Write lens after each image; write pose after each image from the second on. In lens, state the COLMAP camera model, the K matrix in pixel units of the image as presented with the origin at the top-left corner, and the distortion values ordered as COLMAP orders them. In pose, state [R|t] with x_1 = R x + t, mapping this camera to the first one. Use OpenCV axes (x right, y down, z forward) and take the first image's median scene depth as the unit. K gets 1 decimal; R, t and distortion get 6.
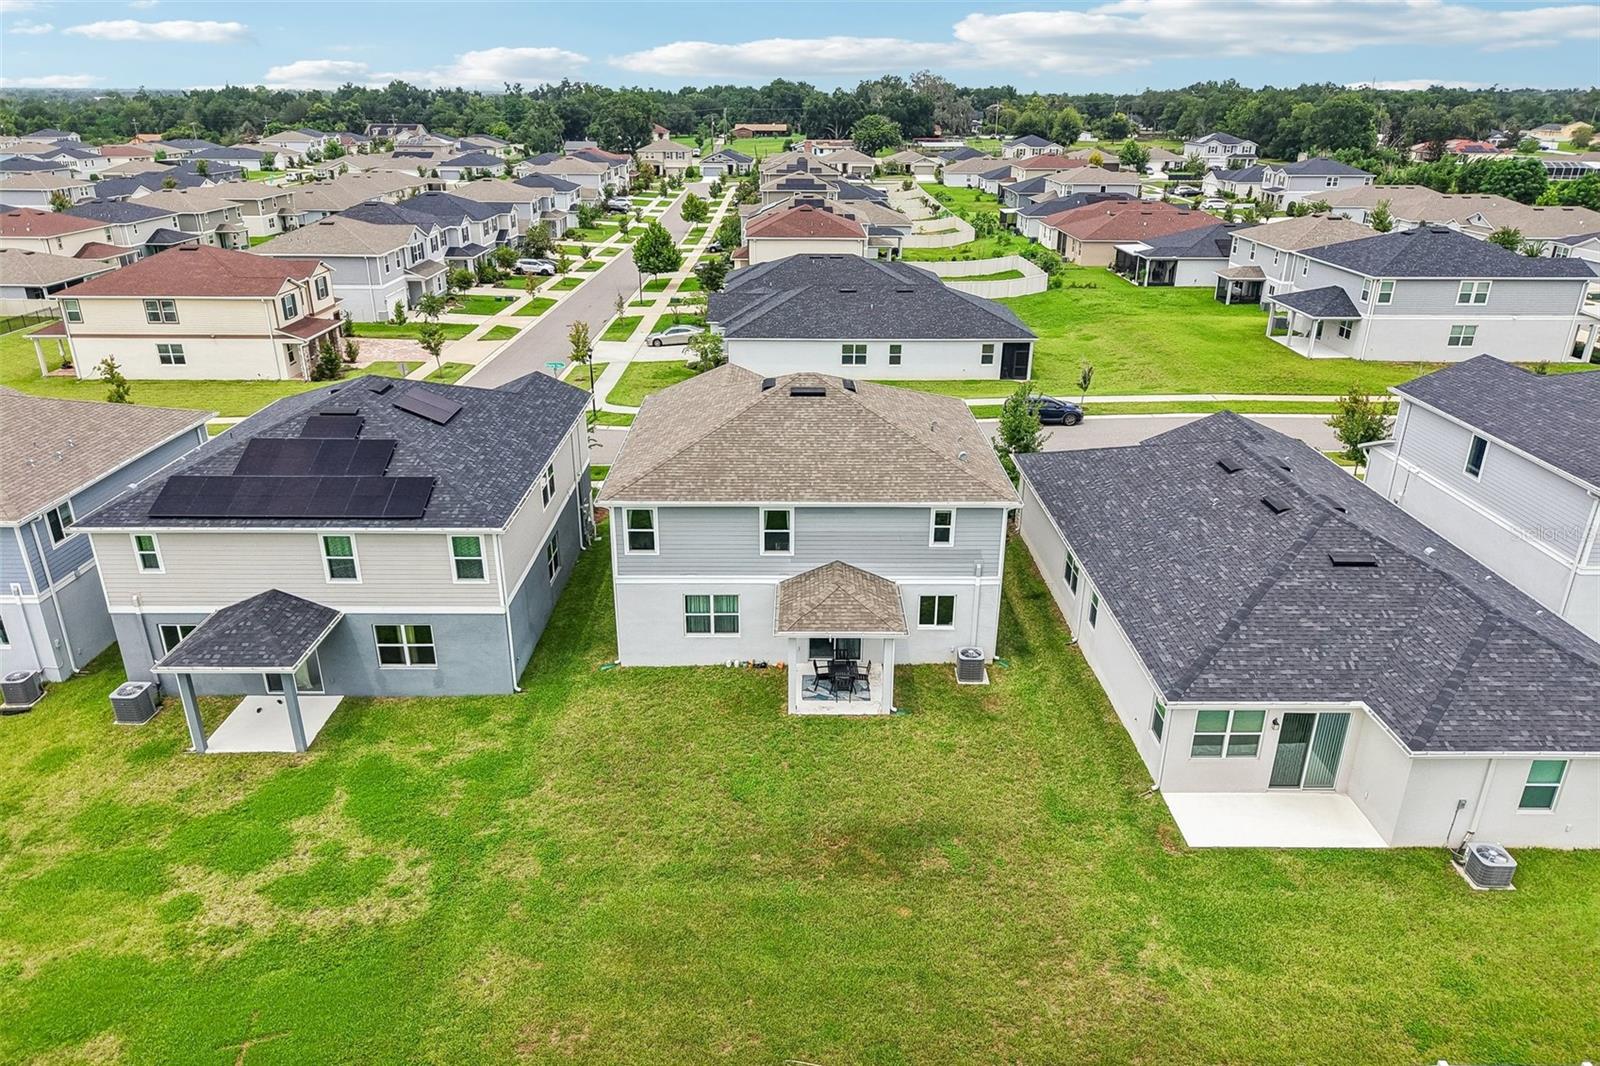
lens RADIAL K [[1070.2, 0, 797.0], [0, 1070.2, 541.3], [0, 0, 1]] dist [0.010126, -0.005456]
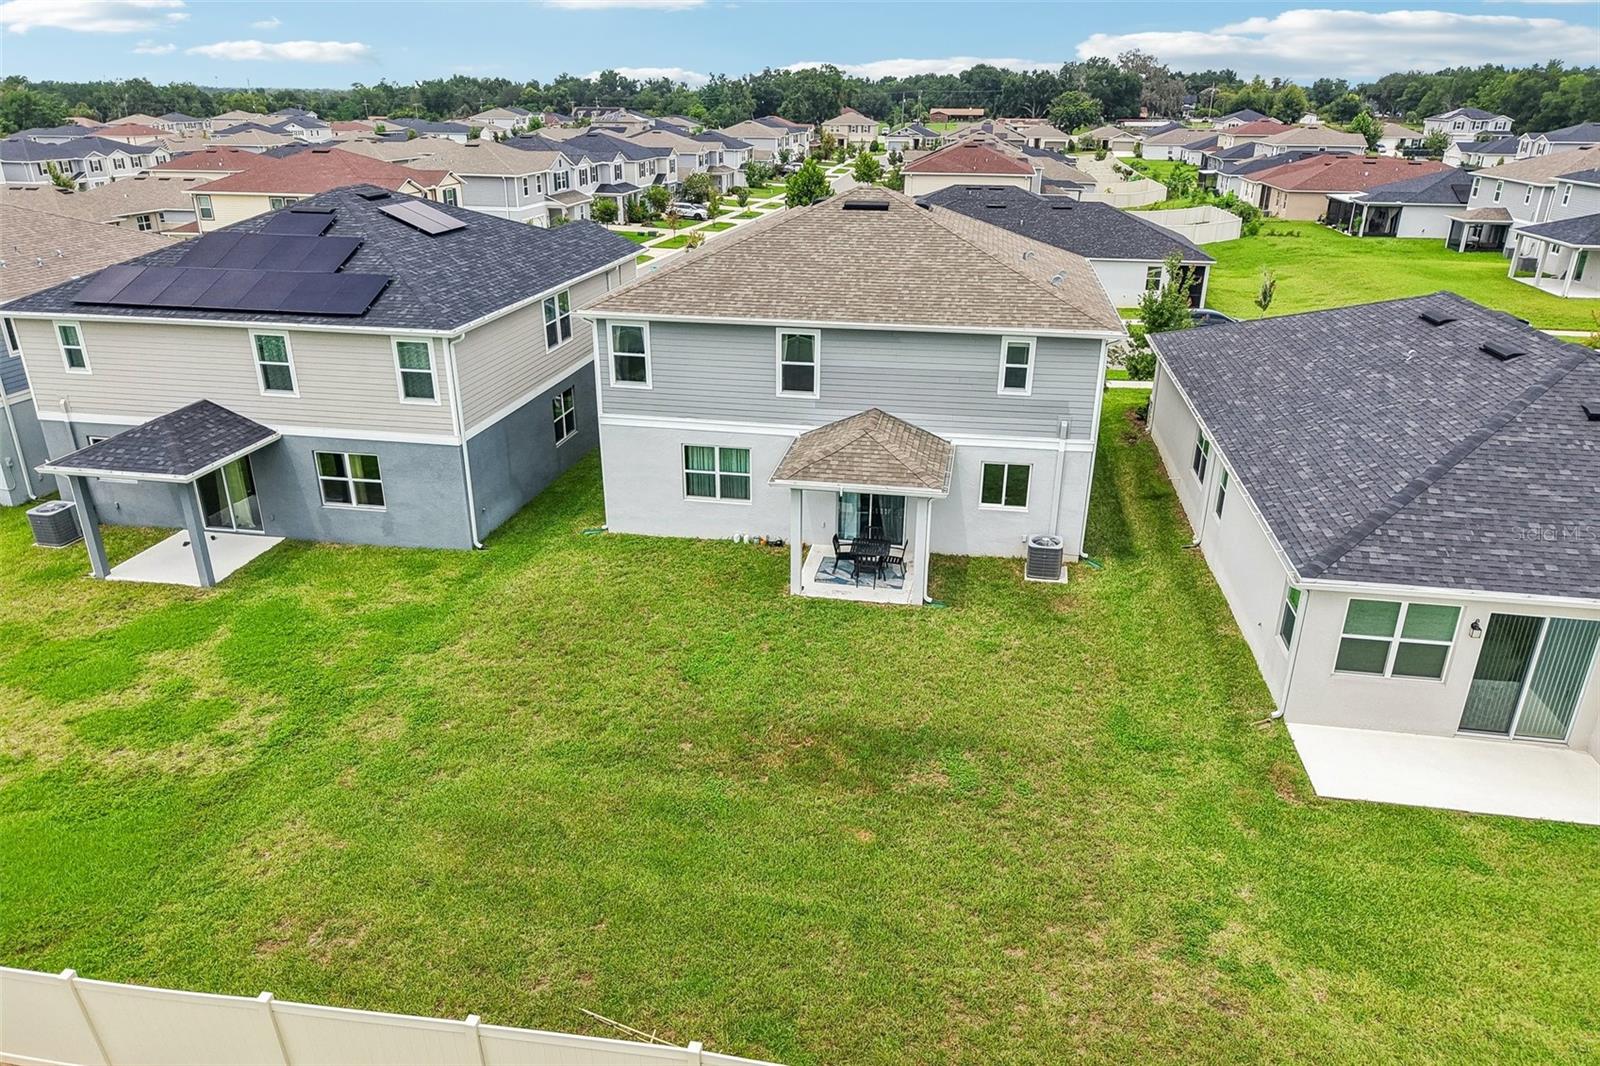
lens RADIAL K [[1070.2, 0, 797.0], [0, 1070.2, 541.3], [0, 0, 1]] dist [0.010126, -0.005456]
pose [[0.984199, 0.069783, -0.162735, 0.115560], [-0.069964, 0.997539, 0.004626, 0.116505], [0.162657, 0.006832, 0.986659, 0.233093]]
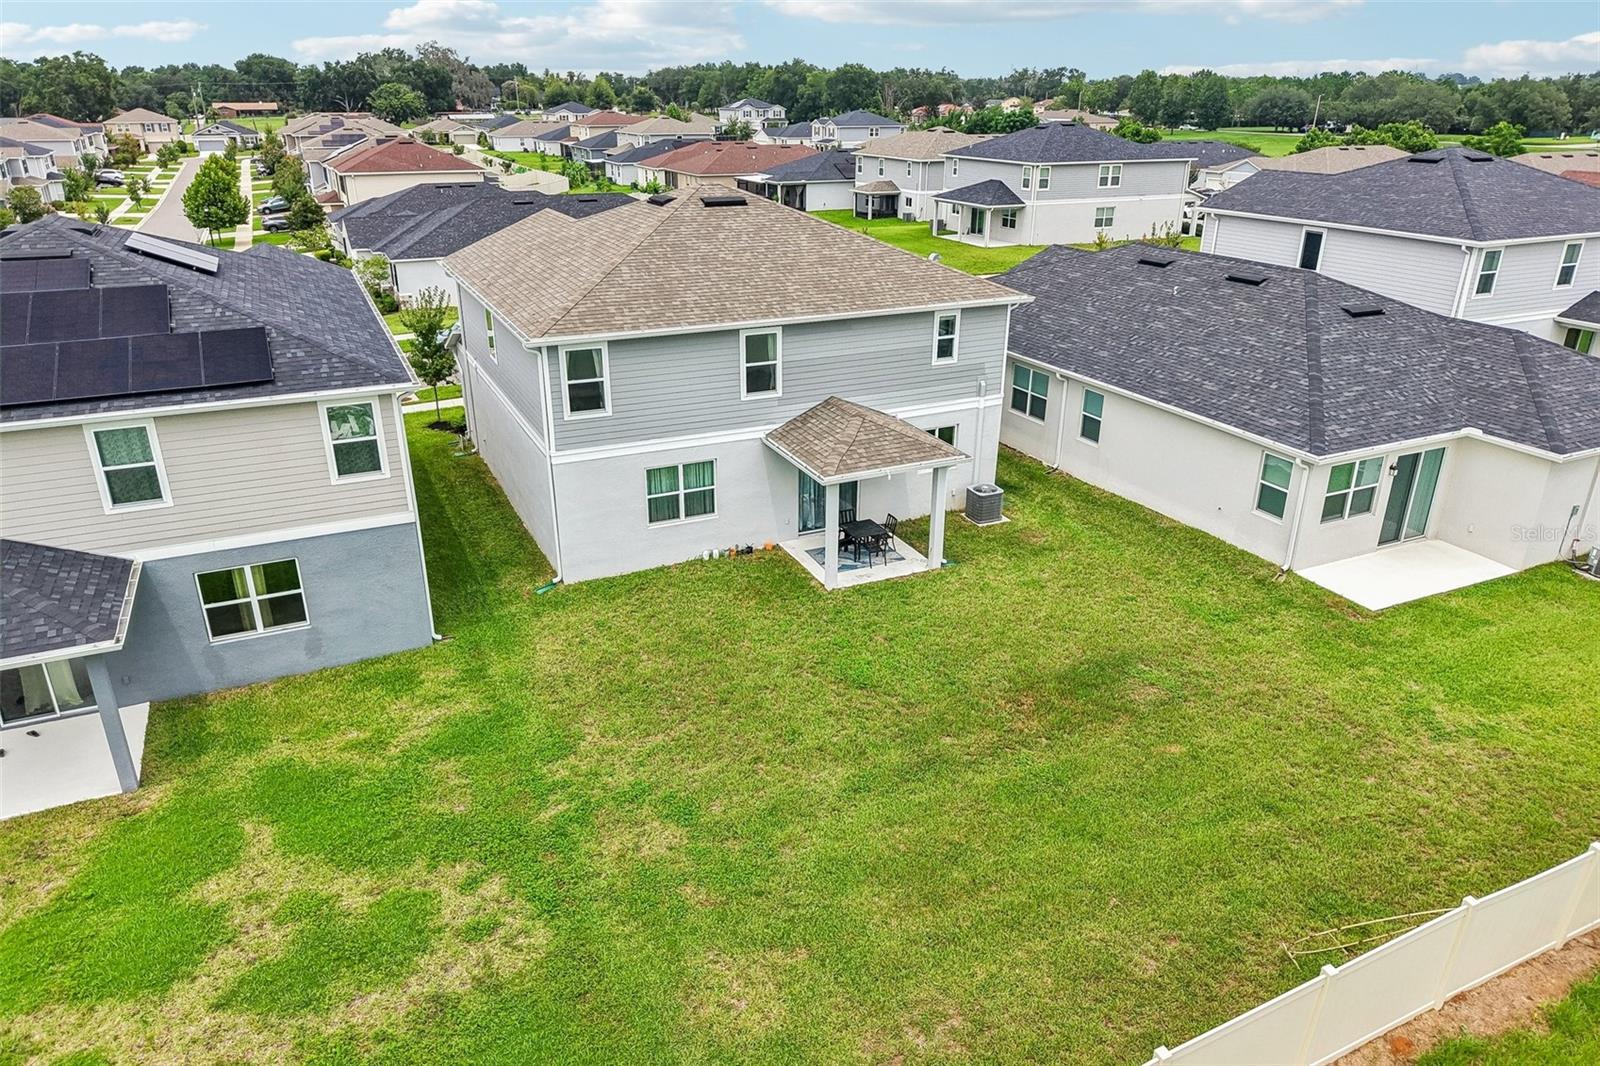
lens RADIAL K [[1070.2, 0, 797.0], [0, 1070.2, 541.3], [0, 0, 1]] dist [0.010126, -0.005456]
pose [[0.906964, -0.165177, 0.387470, -0.313248], [0.163395, 0.985837, 0.037796, 0.091782], [-0.388225, 0.029031, 0.921107, 0.286945]]
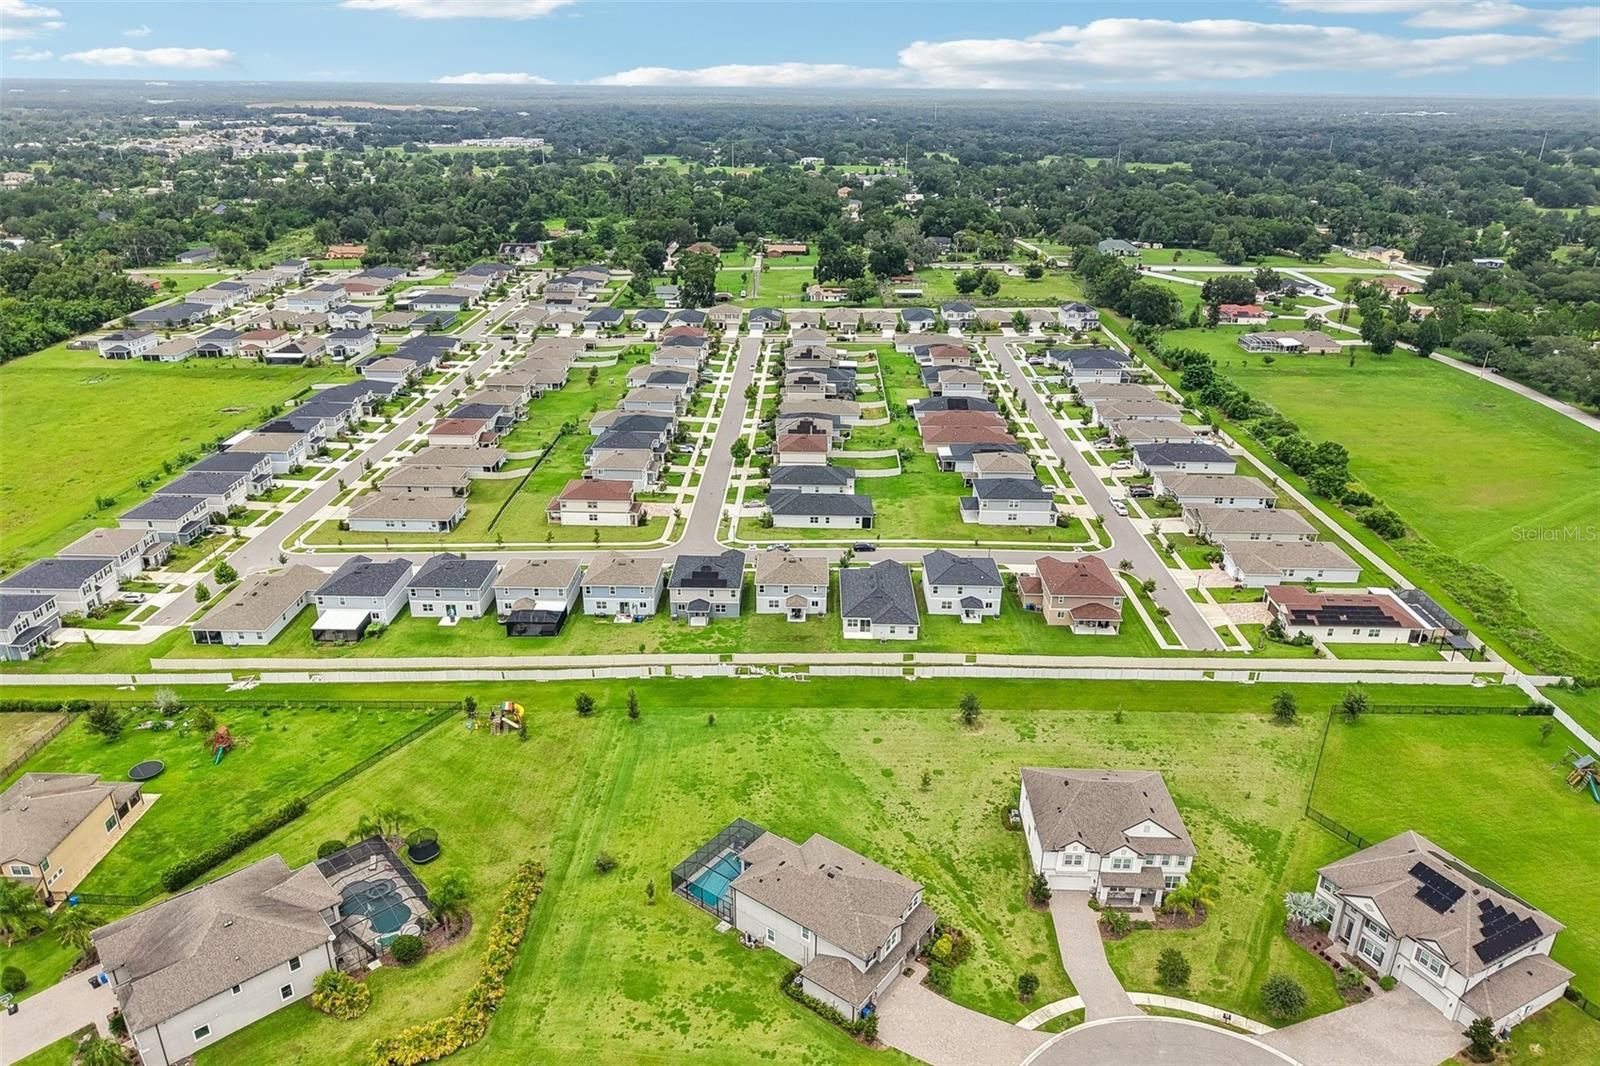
lens RADIAL K [[1070.2, 0, 797.0], [0, 1070.2, 541.3], [0, 0, 1]] dist [0.010126, -0.005456]
pose [[0.999704, 0.014366, -0.019626, 0.146712], [-0.014215, 0.999869, 0.007791, -0.308939], [0.019736, -0.007510, 0.999777, -4.662716]]
